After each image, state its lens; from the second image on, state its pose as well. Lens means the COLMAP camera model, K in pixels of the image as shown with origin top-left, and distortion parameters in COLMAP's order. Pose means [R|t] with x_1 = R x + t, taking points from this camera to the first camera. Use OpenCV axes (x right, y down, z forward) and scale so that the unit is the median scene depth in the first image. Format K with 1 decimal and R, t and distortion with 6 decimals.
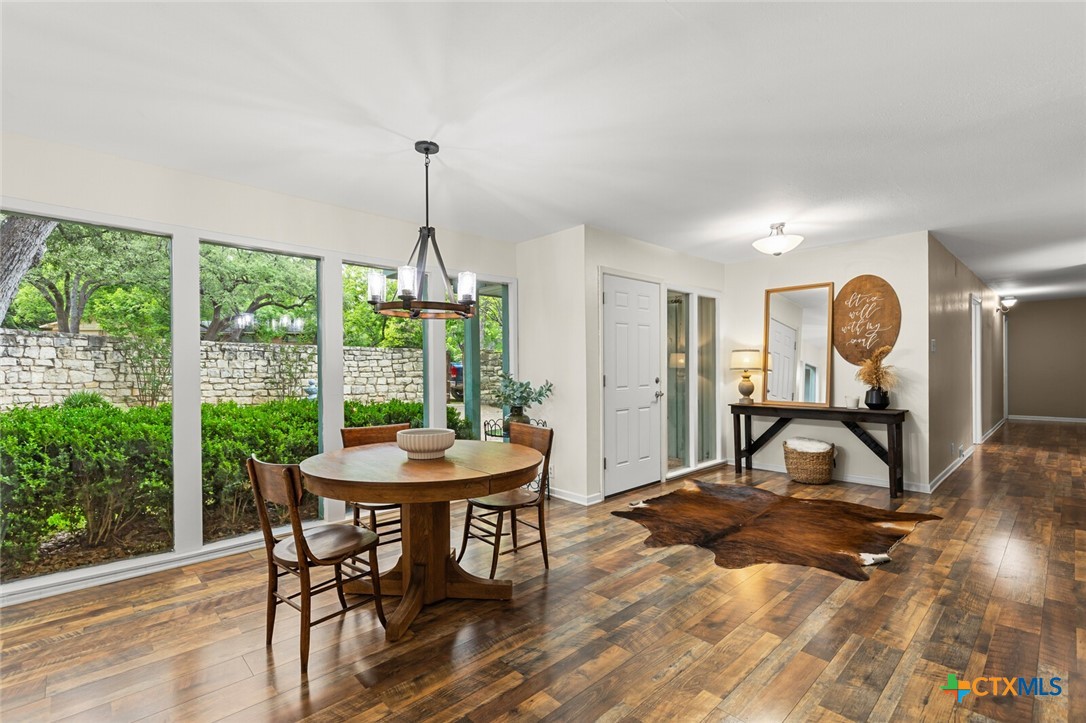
lens RADIAL K [[491.1, 0, 542.8], [0, 491.1, 371.2], [0, 0, 1]] dist [0.011055, -0.002224]
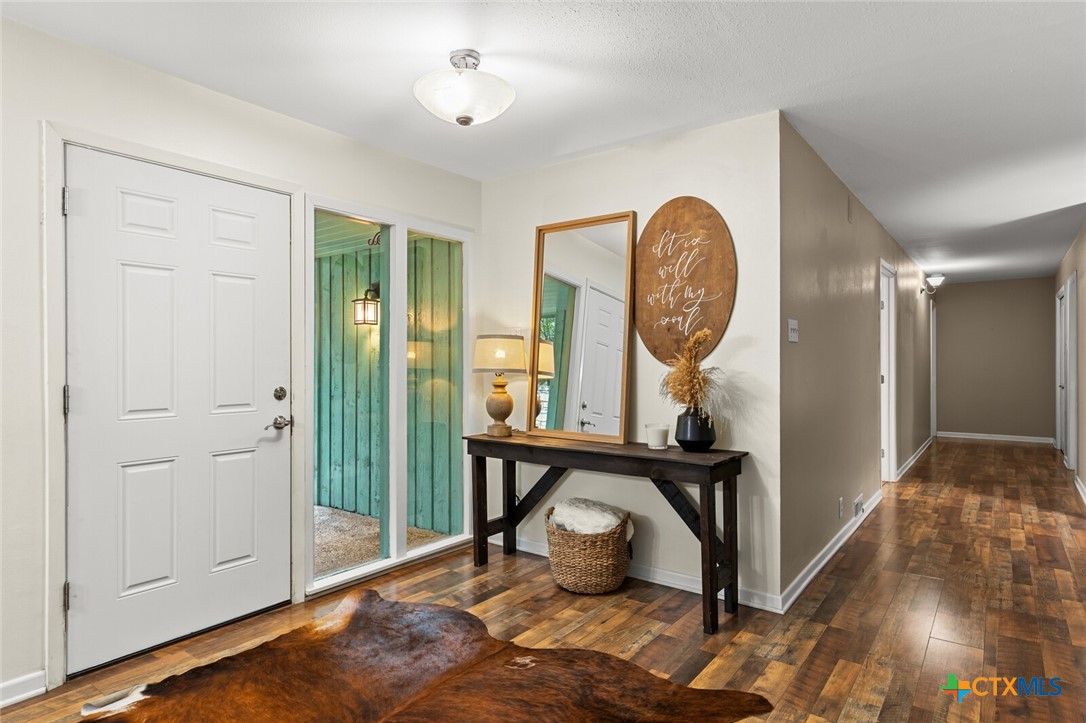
lens RADIAL K [[612.6, 0, 540.0], [0, 612.6, 361.5], [0, 0, 1]] dist [0.005372, 0.000182]
pose [[0.985834, 0.009568, 0.167449, 0.383523], [-0.007927, 0.999914, -0.010465, -0.008814], [-0.167535, 0.008989, 0.985825, 0.365641]]
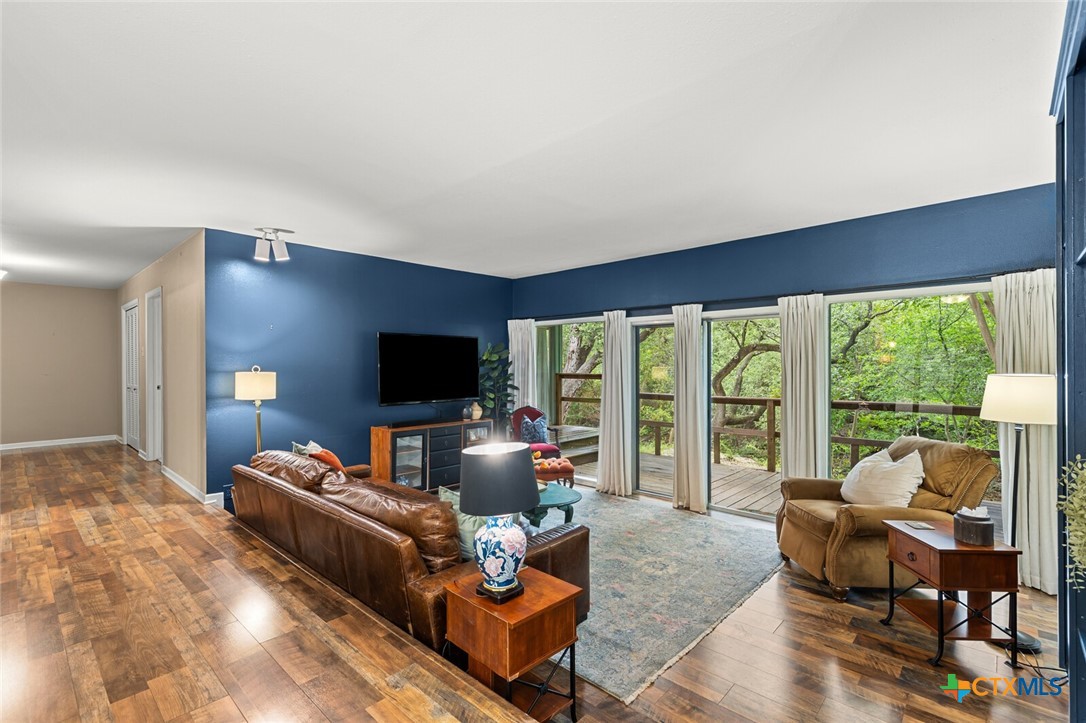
lens RADIAL K [[491.1, 0, 548.3], [0, 491.1, 361.8], [0, 0, 1]] dist [0.011055, -0.002224]
pose [[-0.072843, 0.015728, 0.997219, 0.454372], [0.011574, 0.999822, -0.014923, -0.013087], [-0.997276, 0.010455, -0.073013, 0.605478]]
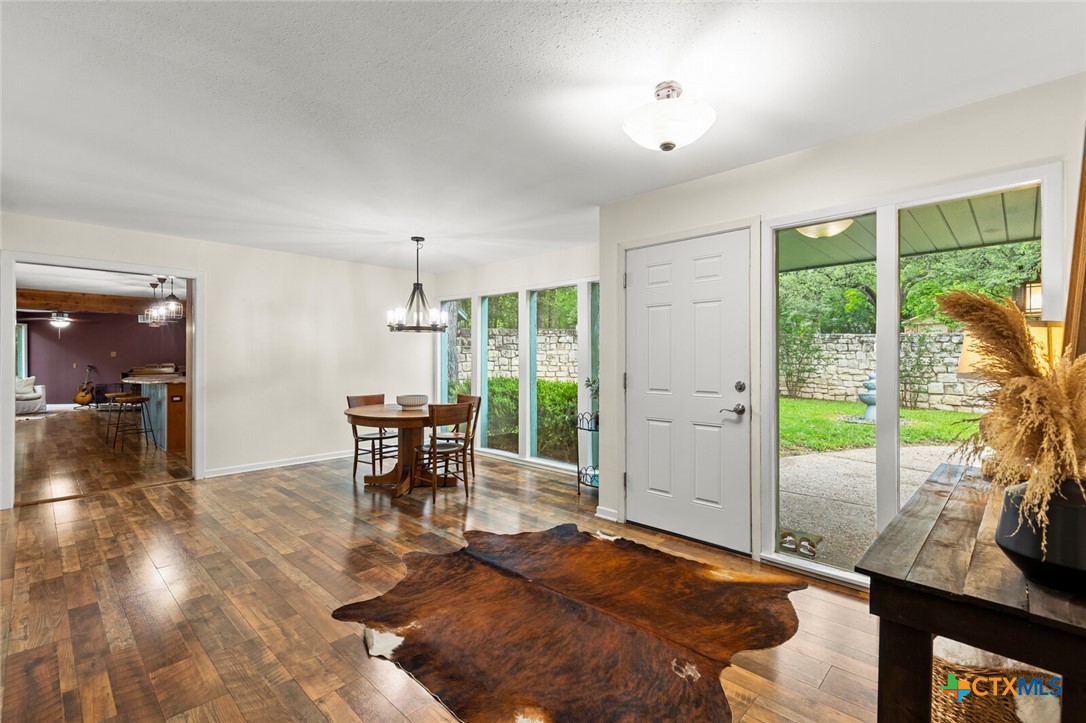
lens RADIAL K [[491.1, 0, 541.4], [0, 491.1, 360.9], [0, 0, 1]] dist [0.011055, -0.002224]
pose [[0.043695, 0.010853, -0.998986, 0.837069], [-0.011651, 0.999879, 0.010354, -0.017317], [0.998977, 0.011186, 0.043816, 0.725809]]
